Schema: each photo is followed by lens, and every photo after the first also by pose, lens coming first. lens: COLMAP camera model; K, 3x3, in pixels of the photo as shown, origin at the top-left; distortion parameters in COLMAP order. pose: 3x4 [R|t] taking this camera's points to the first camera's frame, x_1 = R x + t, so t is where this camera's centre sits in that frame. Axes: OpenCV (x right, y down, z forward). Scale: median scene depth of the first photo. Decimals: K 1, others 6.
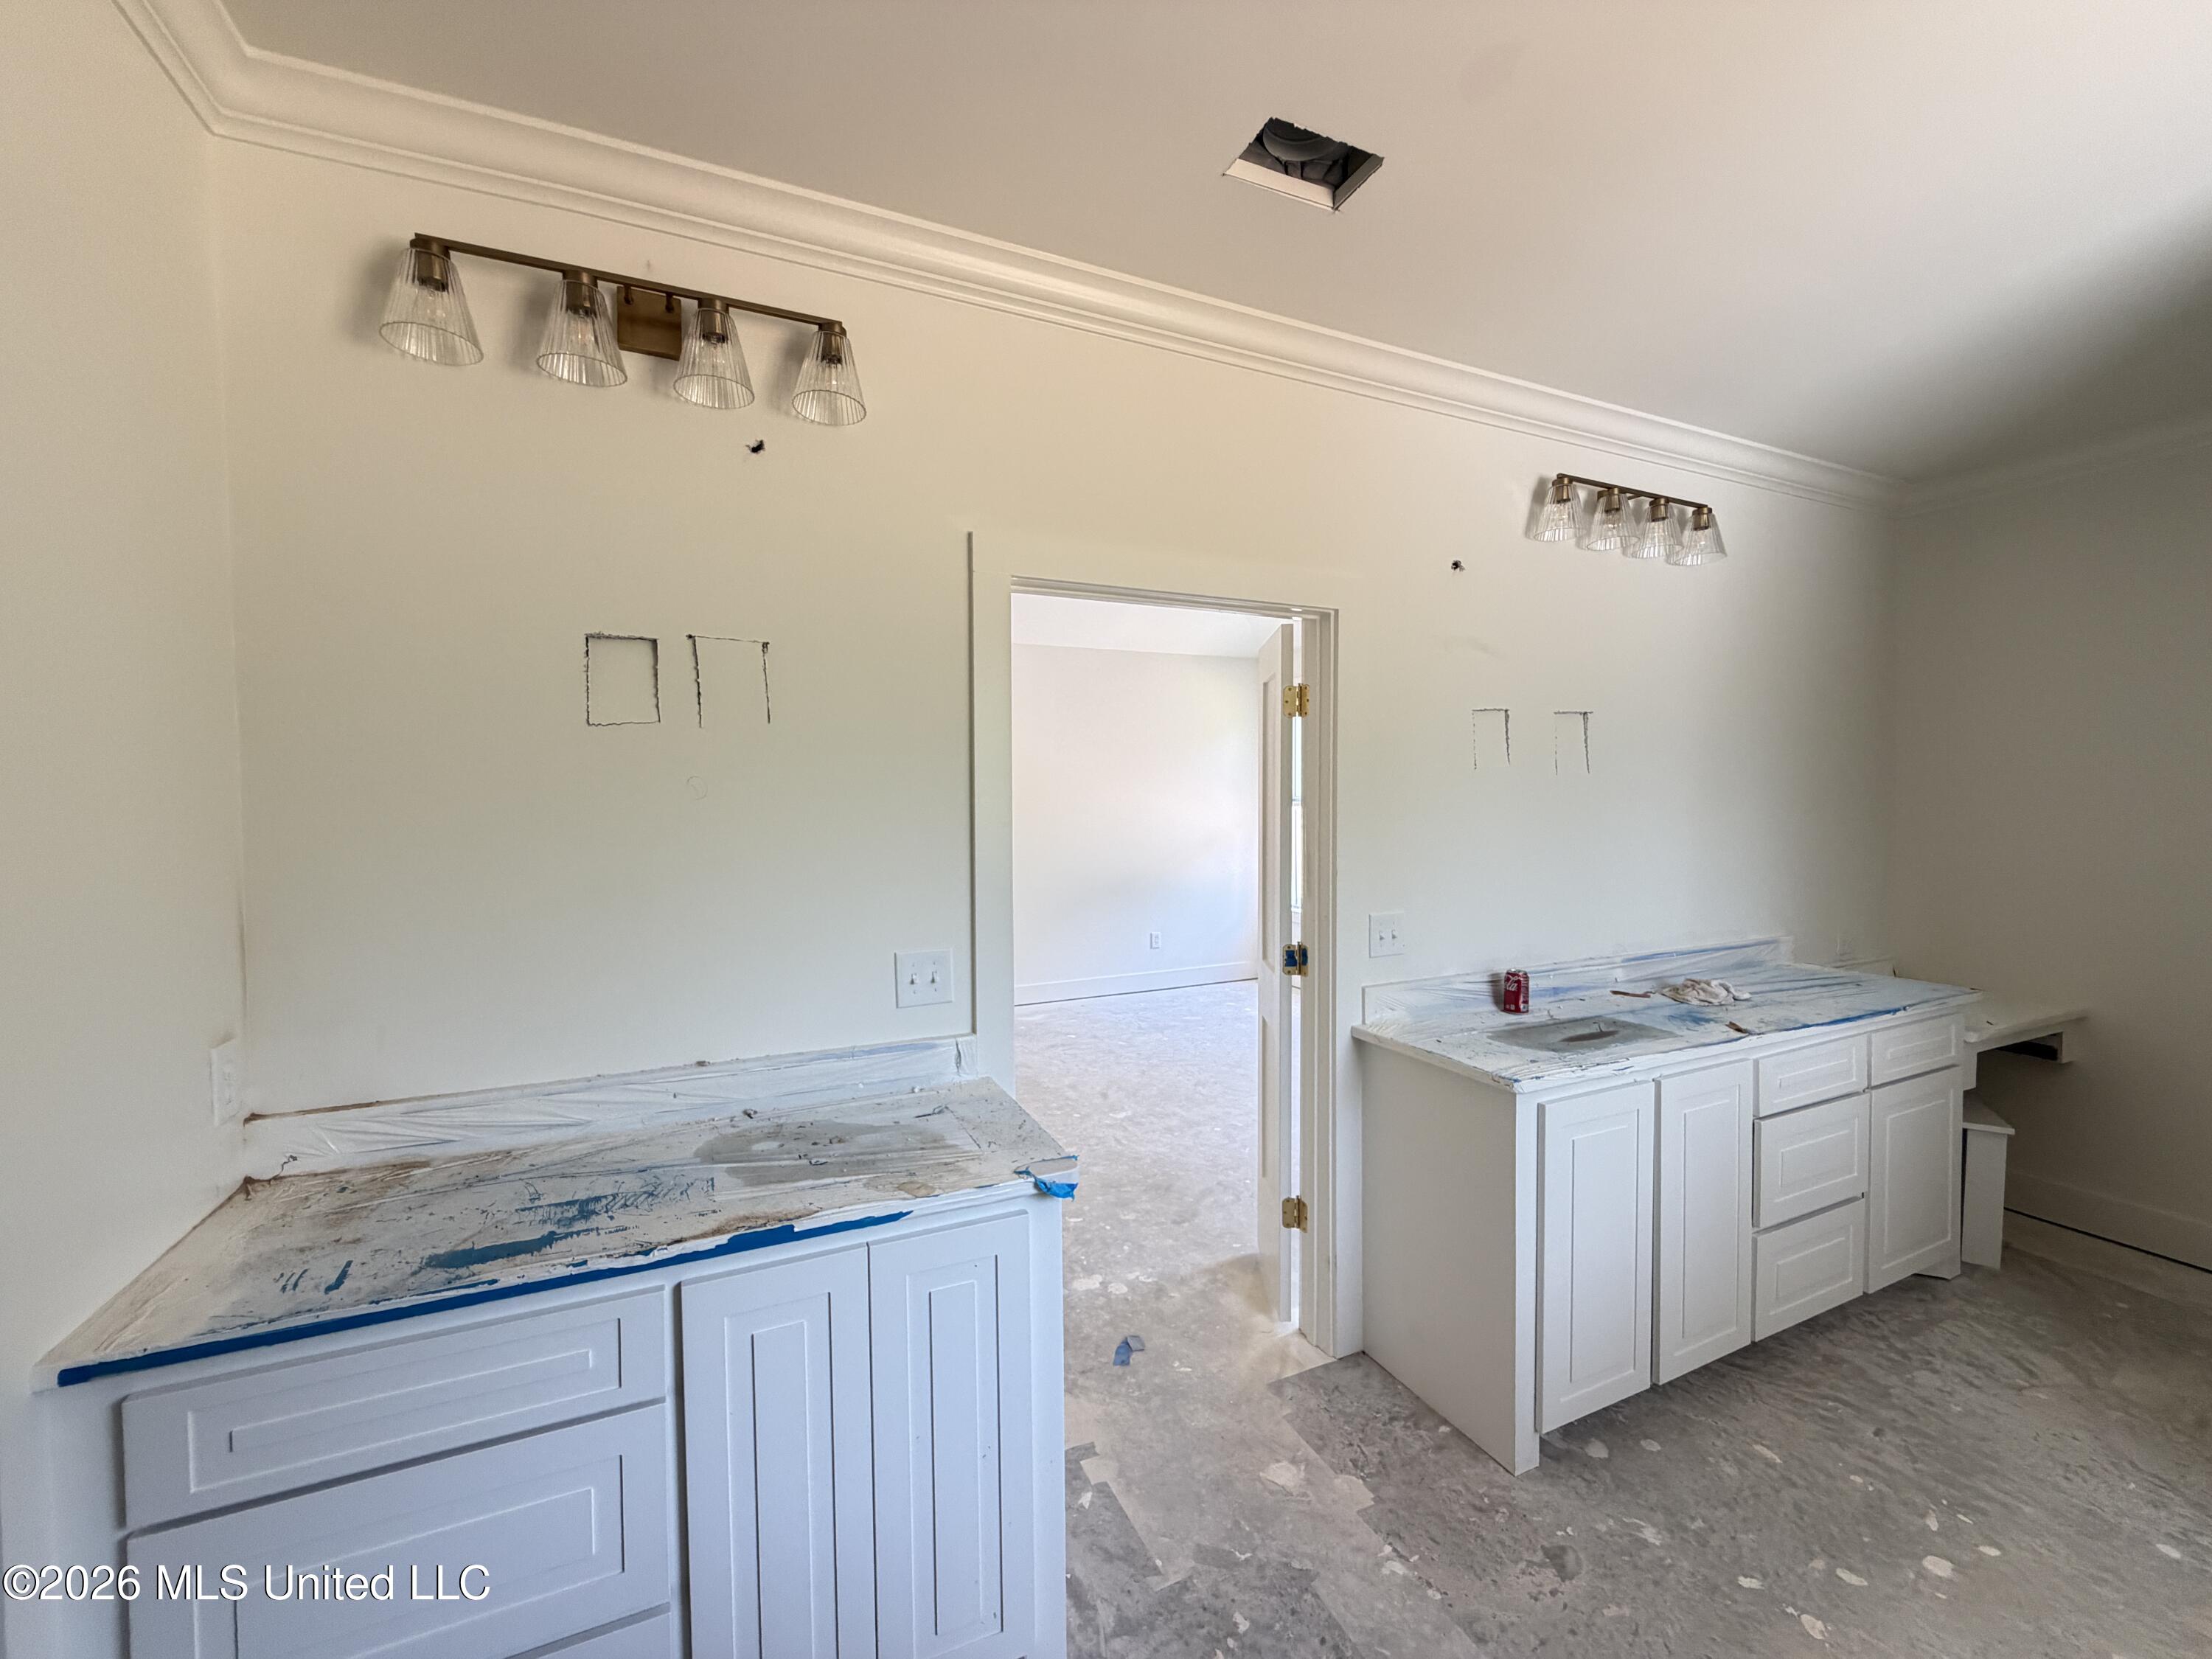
lens RADIAL K [[882.4, 0, 1106.4], [0, 882.4, 827.2], [0, 0, 1]] dist [-0.000924, 0.000175]
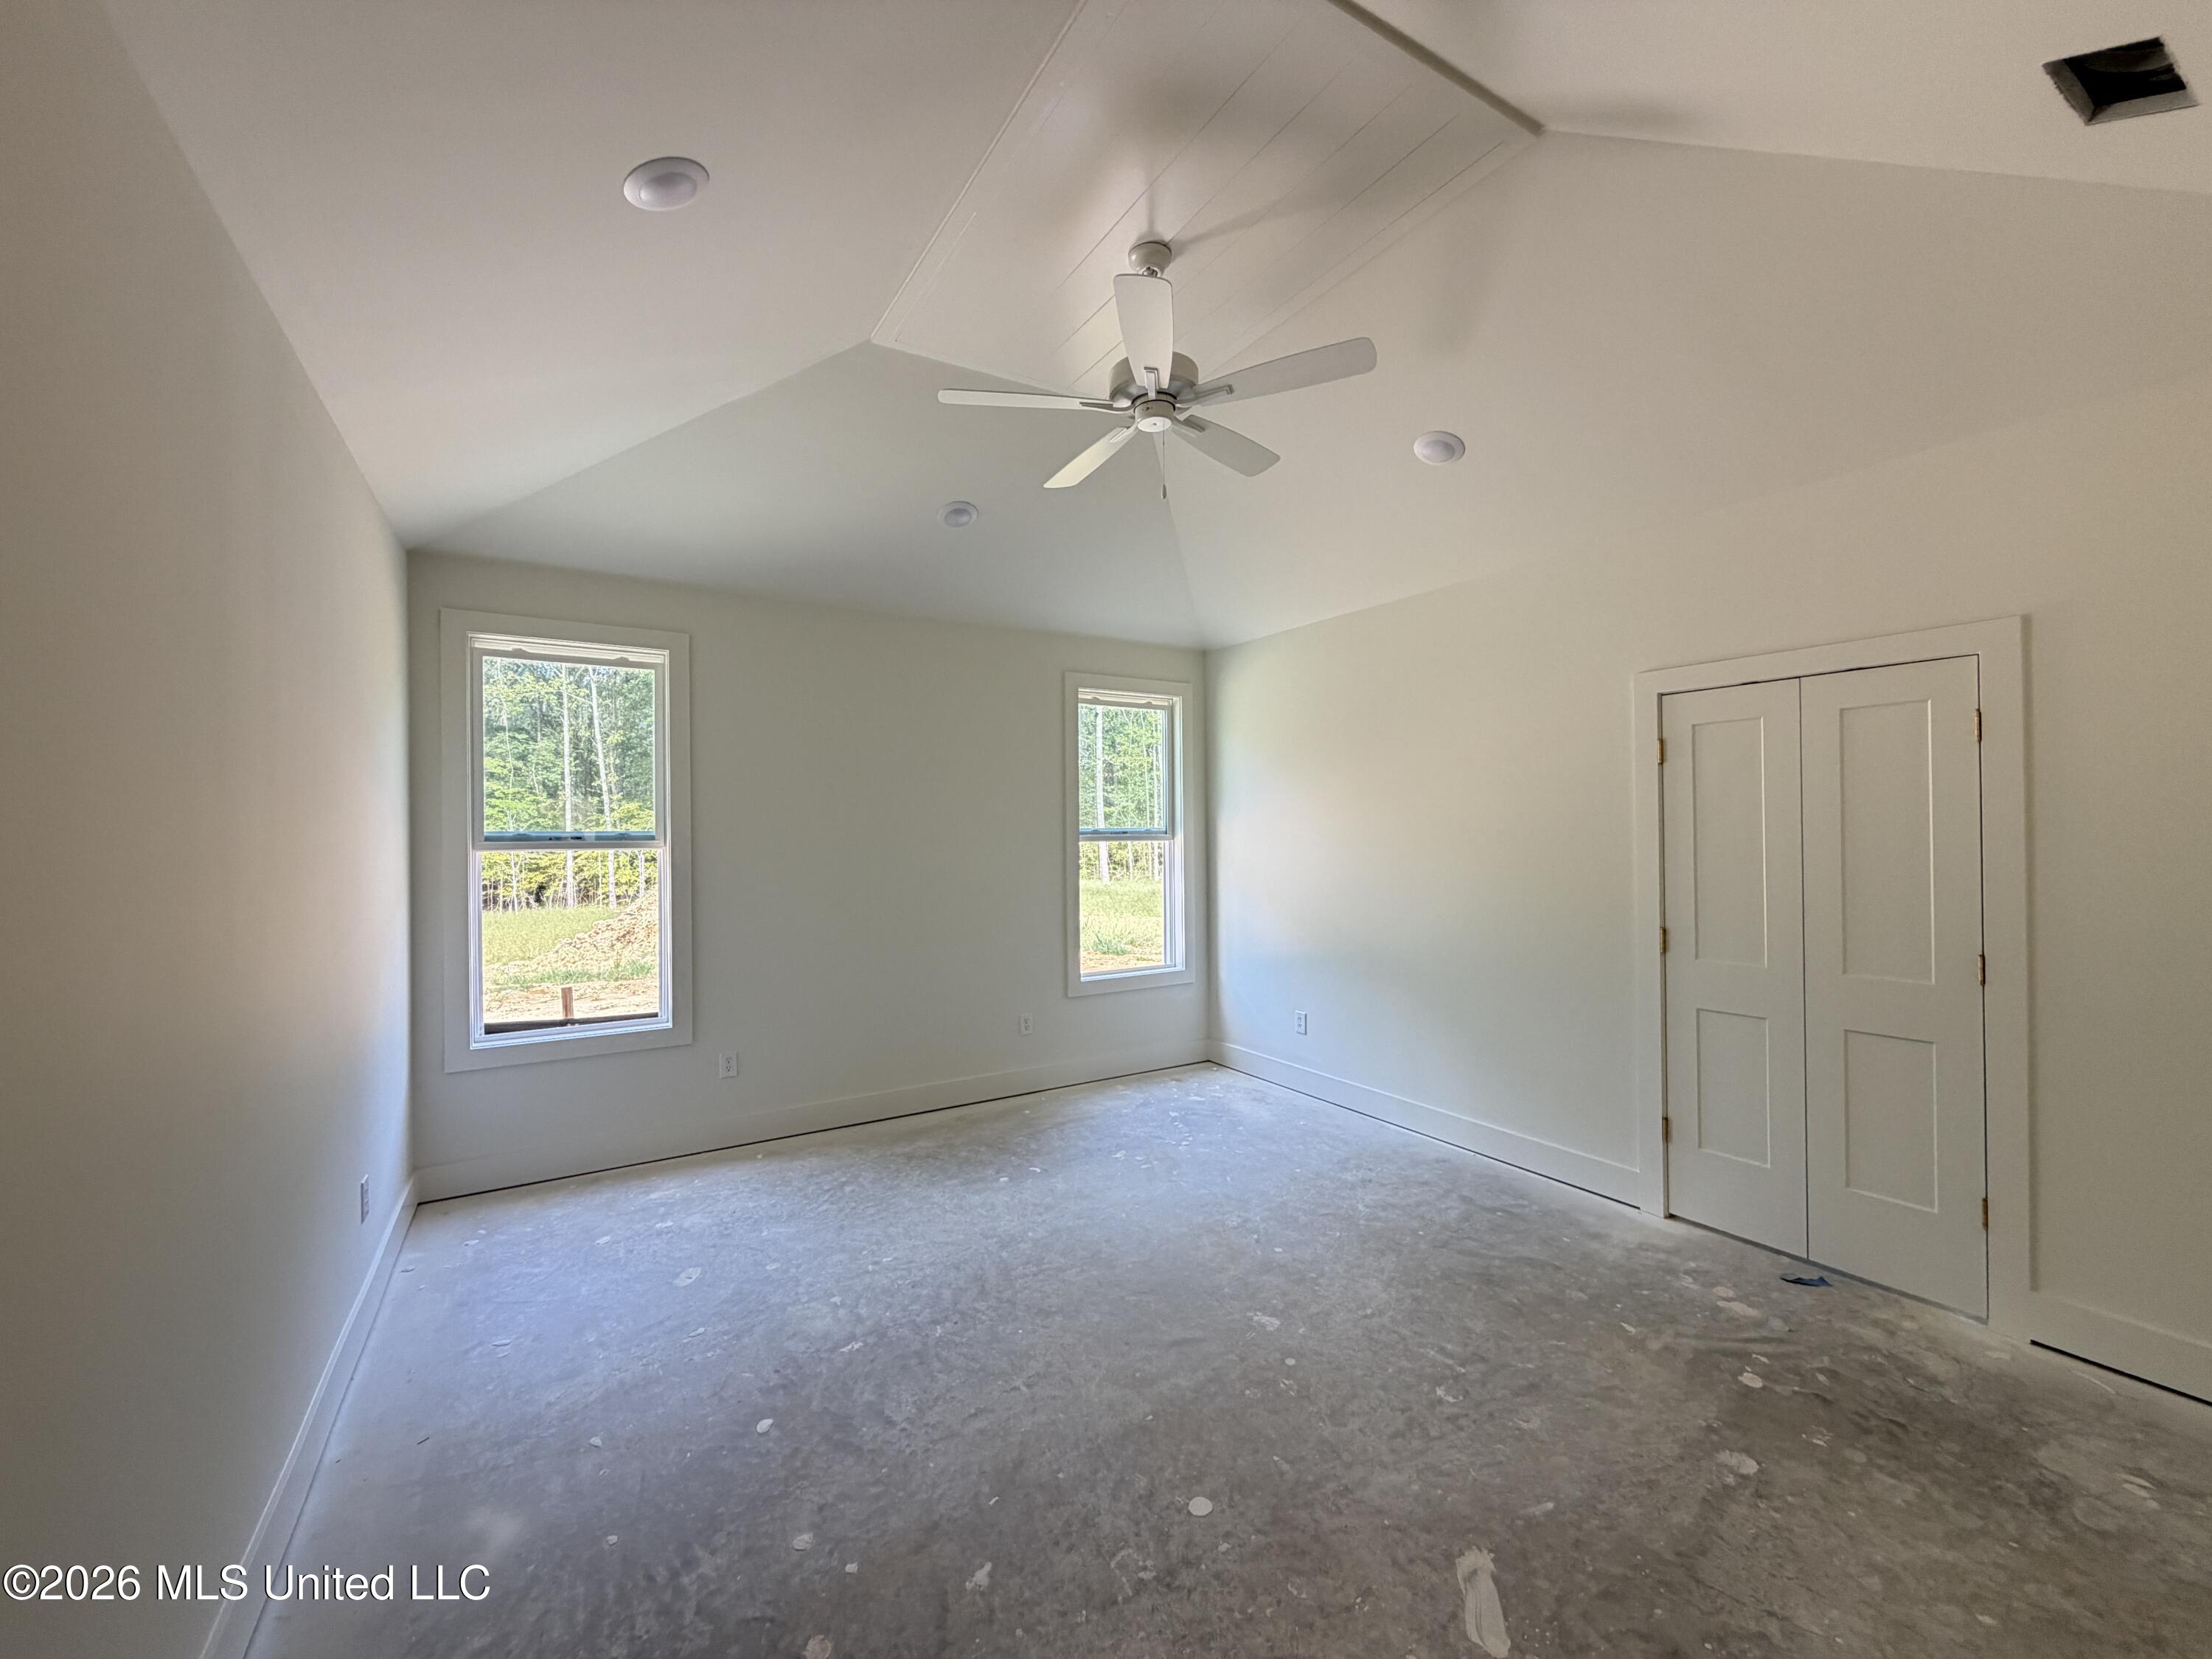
lens RADIAL K [[882.4, 0, 1096.8], [0, 882.4, 827.9], [0, 0, 1]] dist [-0.000924, 0.000175]
pose [[-0.117118, 0.010507, 0.993062, -0.618783], [0.041595, 0.999118, -0.005666, -0.030022], [-0.992247, 0.040643, -0.117452, 1.213179]]
